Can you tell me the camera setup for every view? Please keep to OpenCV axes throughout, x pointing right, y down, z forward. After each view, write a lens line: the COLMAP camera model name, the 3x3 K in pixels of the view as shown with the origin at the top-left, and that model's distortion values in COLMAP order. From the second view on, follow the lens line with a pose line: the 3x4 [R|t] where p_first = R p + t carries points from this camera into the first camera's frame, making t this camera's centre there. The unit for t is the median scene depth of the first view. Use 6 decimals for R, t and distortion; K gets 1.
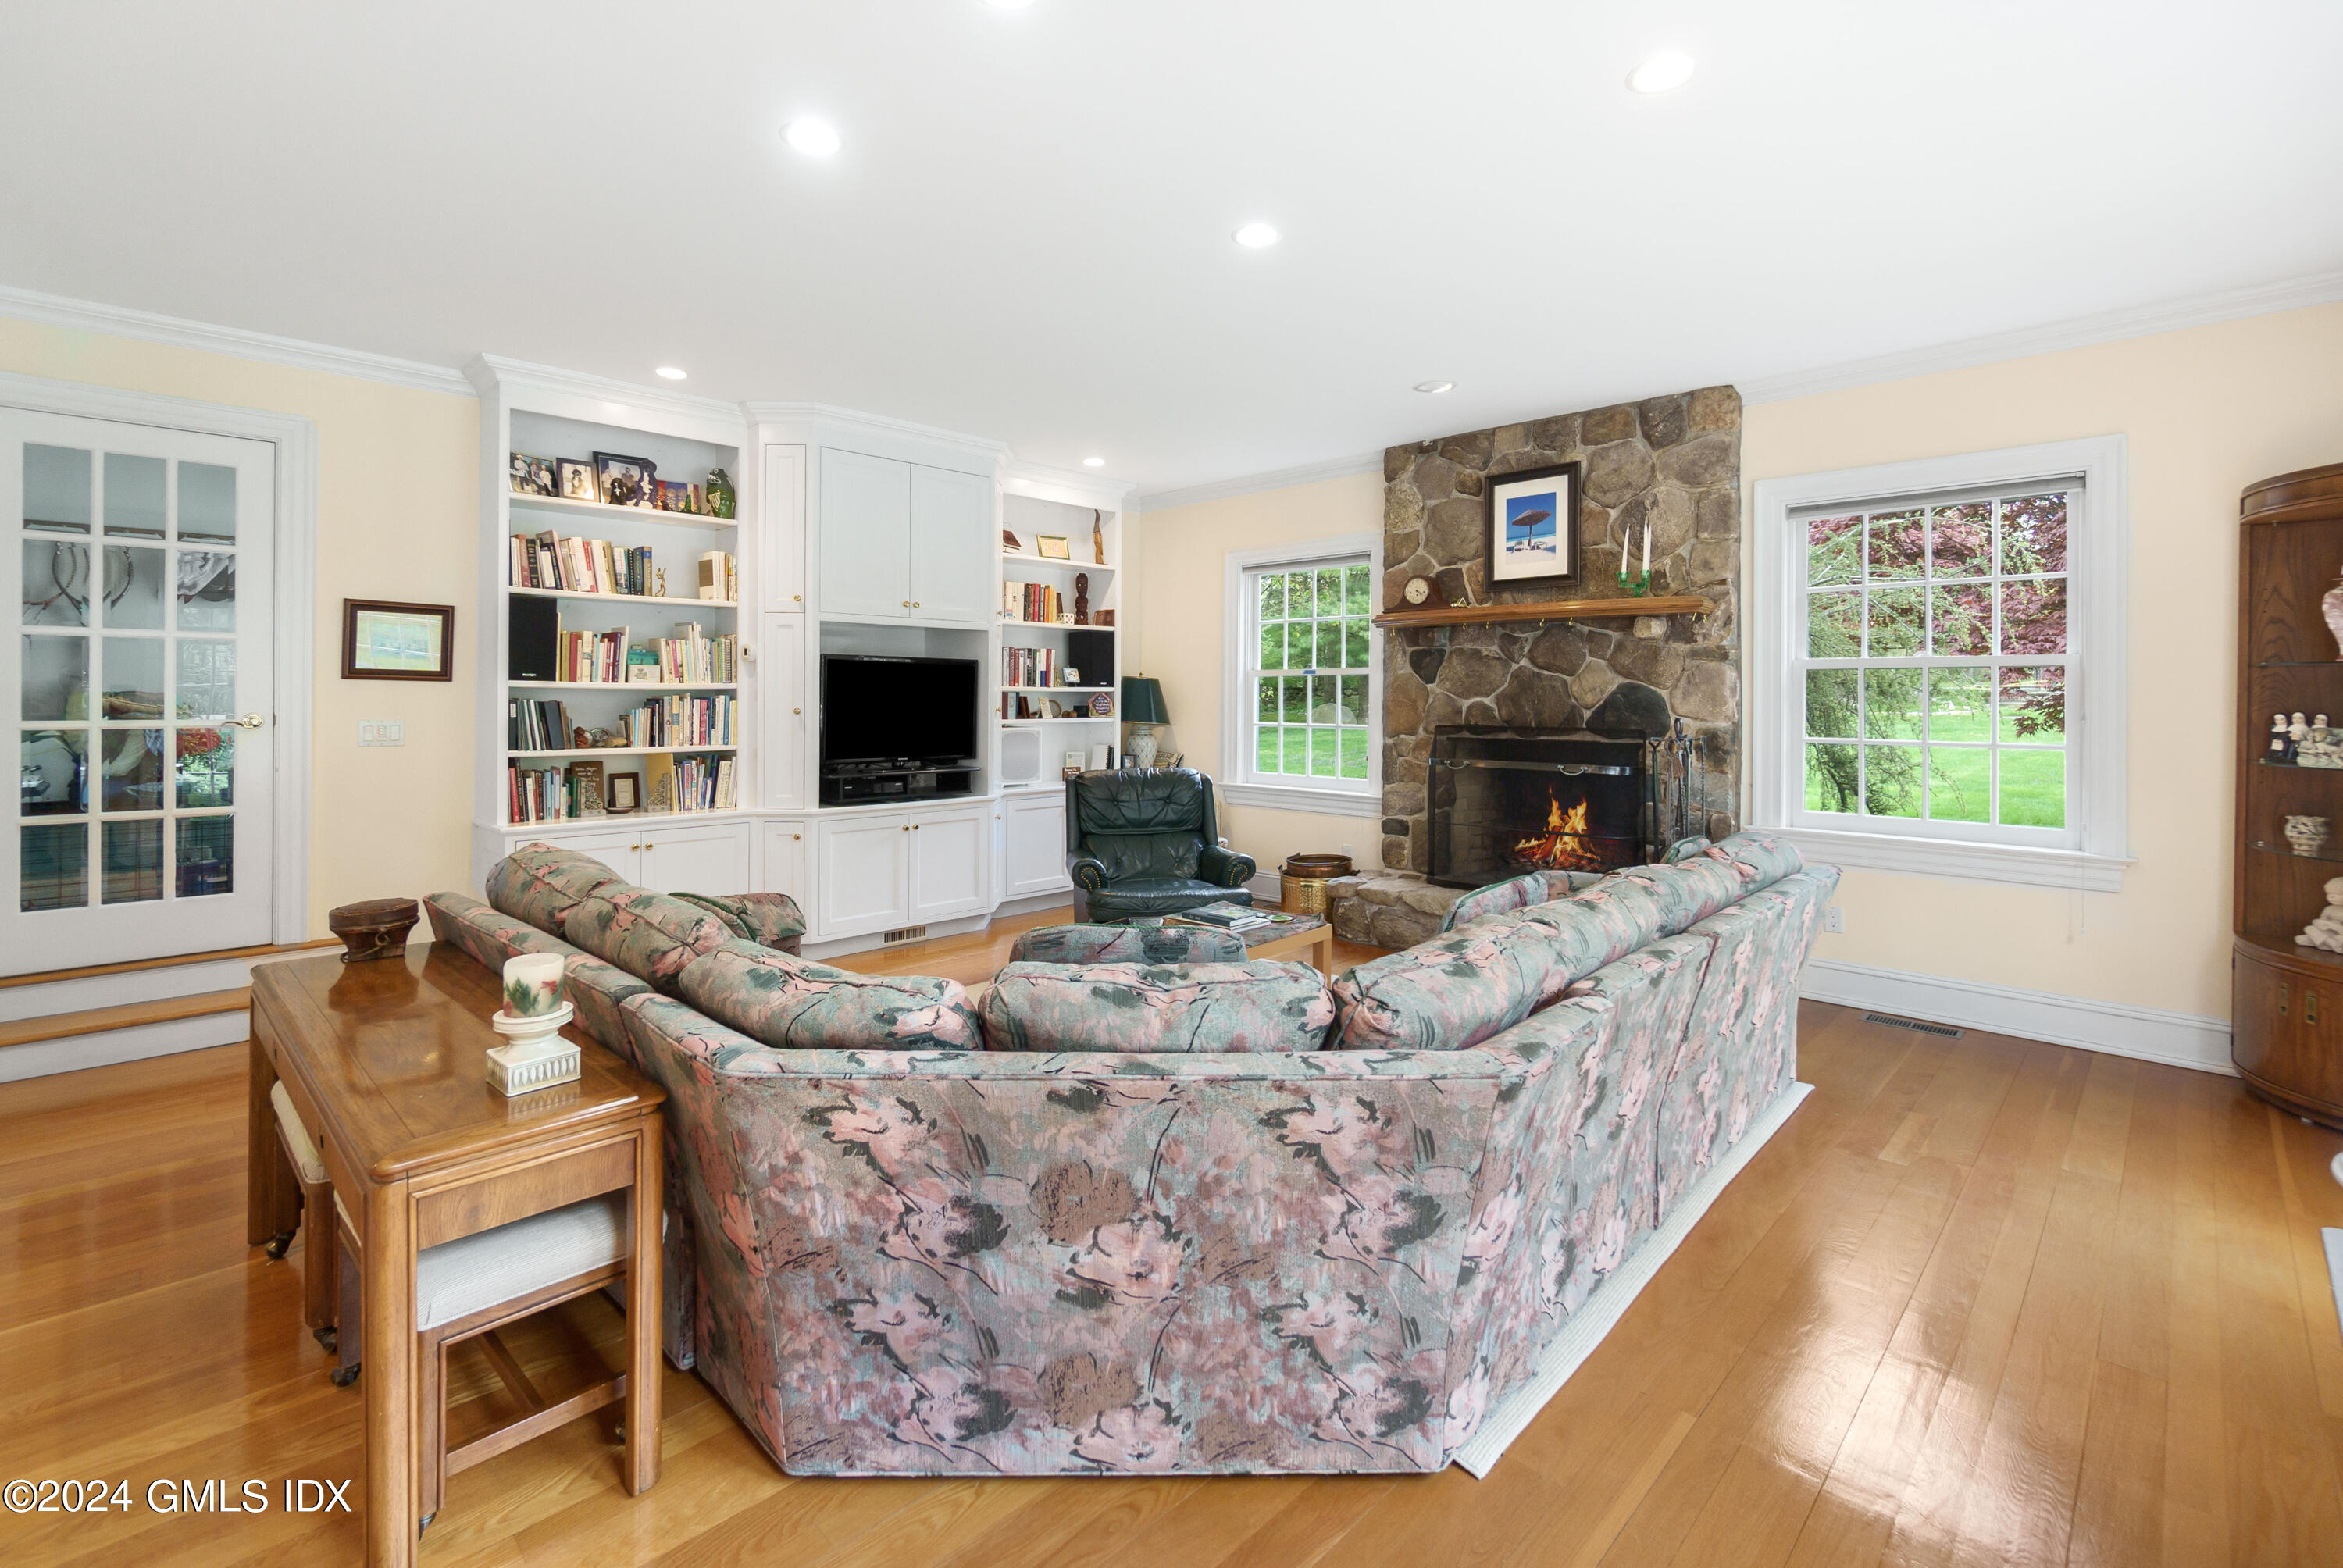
lens RADIAL K [[1036.3, 0, 1165.2], [0, 1036.3, 696.6], [0, 0, 1]] dist [-0.001915, 0.000153]
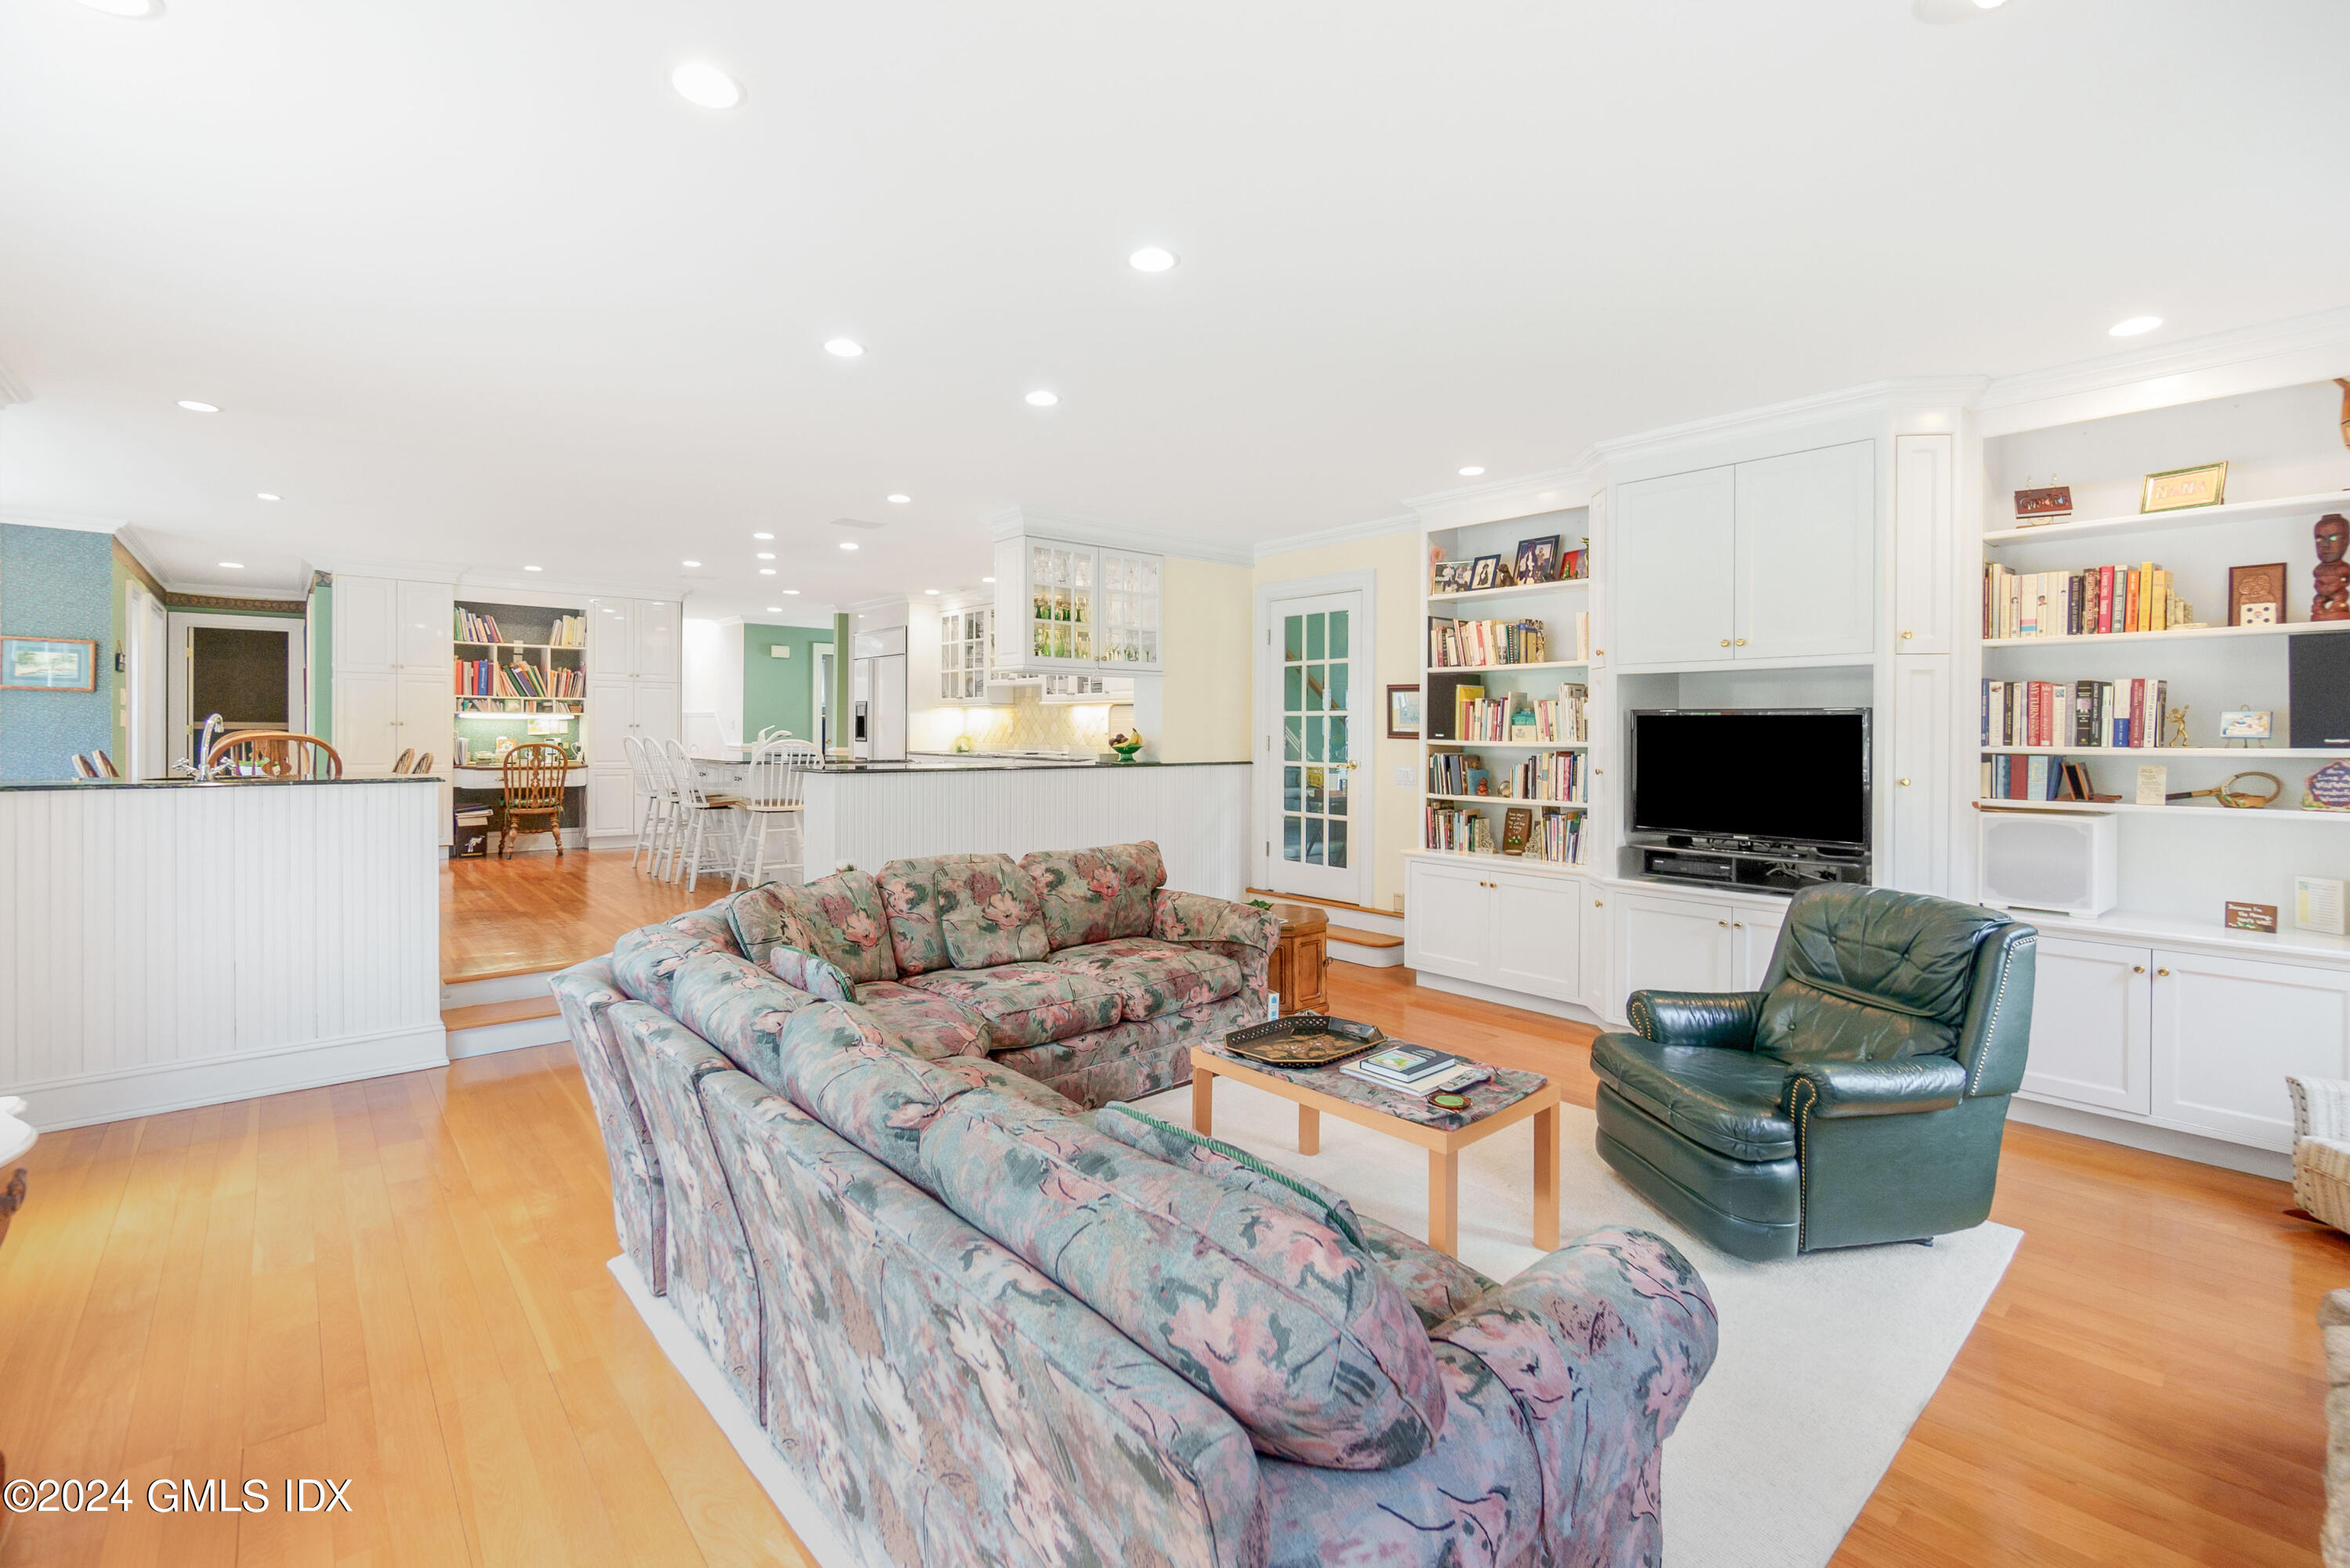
lens RADIAL K [[1039.4, 0, 1168.7], [0, 1039.4, 696.3], [0, 0, 1]] dist [-0.001915, 0.000153]
pose [[-0.080318, -0.033733, -0.996198, 0.617007], [-0.000488, 0.999428, -0.033803, -0.022467], [0.996769, -0.002229, -0.080288, 0.673397]]
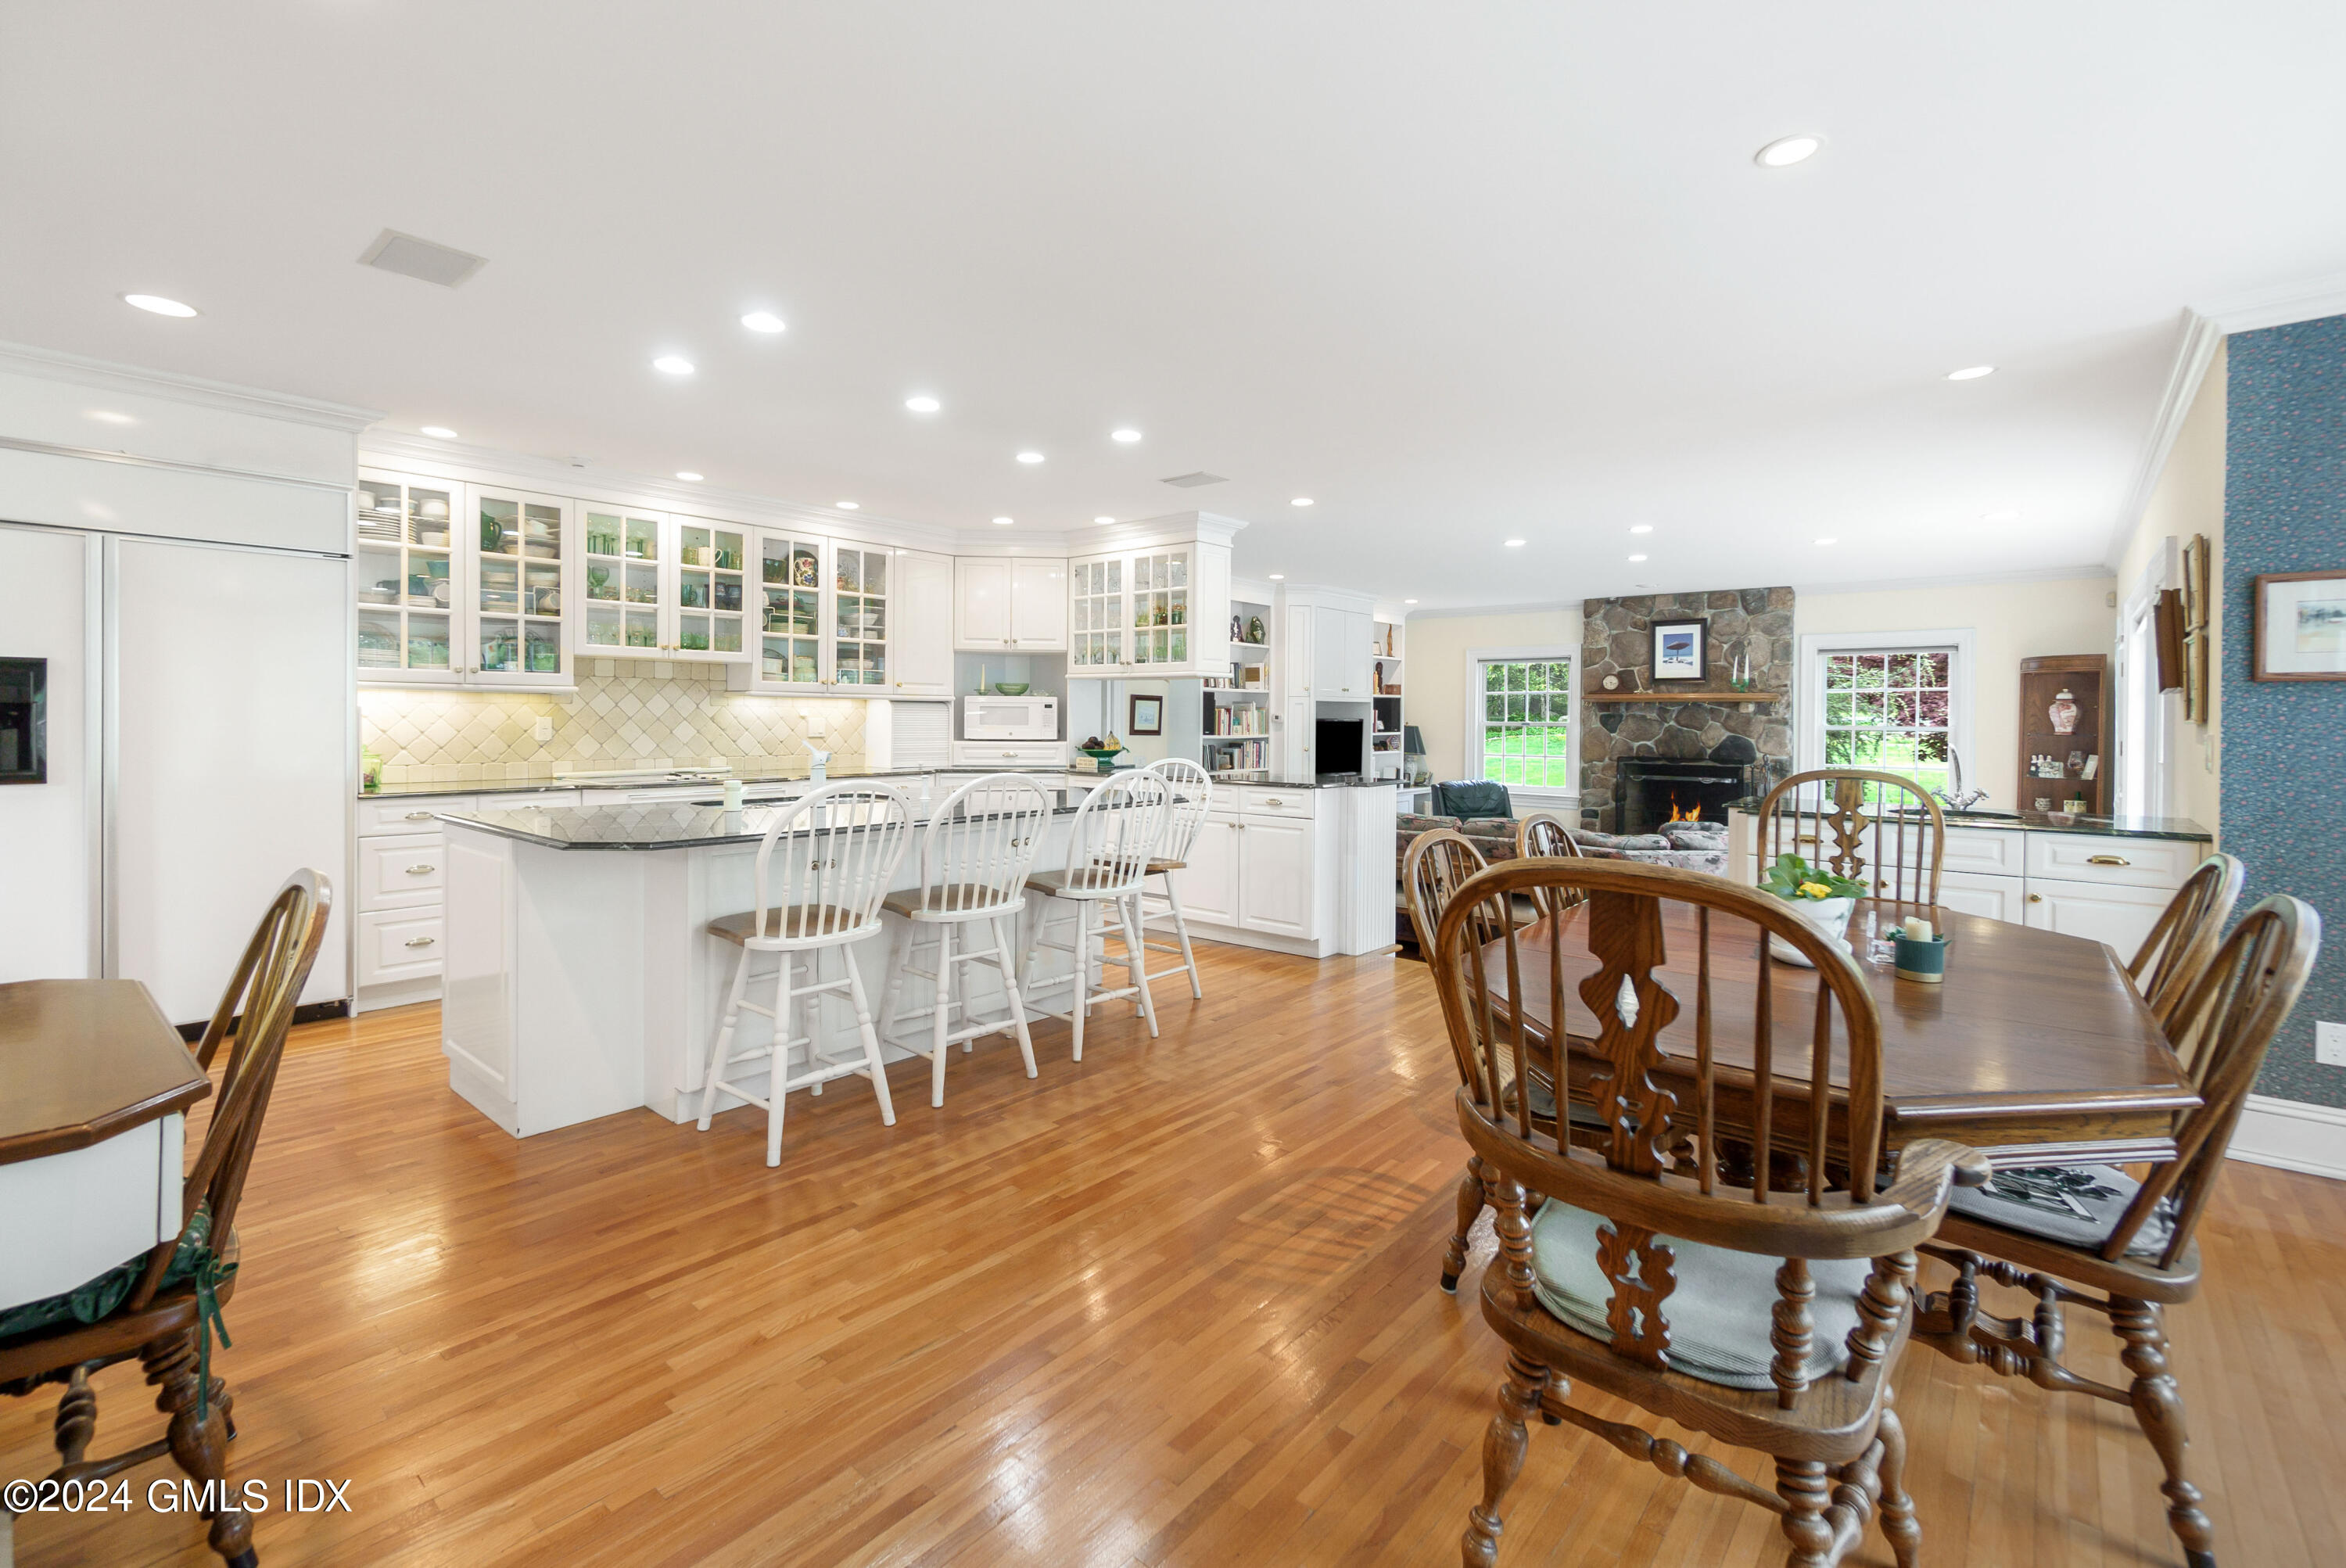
lens RADIAL K [[1030.7, 0, 1168.6], [0, 1030.7, 723.0], [0, 0, 1]] dist [-0.002246, -0.000179]
pose [[0.997394, 0.002924, 0.072082, -0.724116], [-0.003391, 0.999974, 0.006349, -0.044066], [-0.072061, -0.006576, 0.997379, -0.816740]]
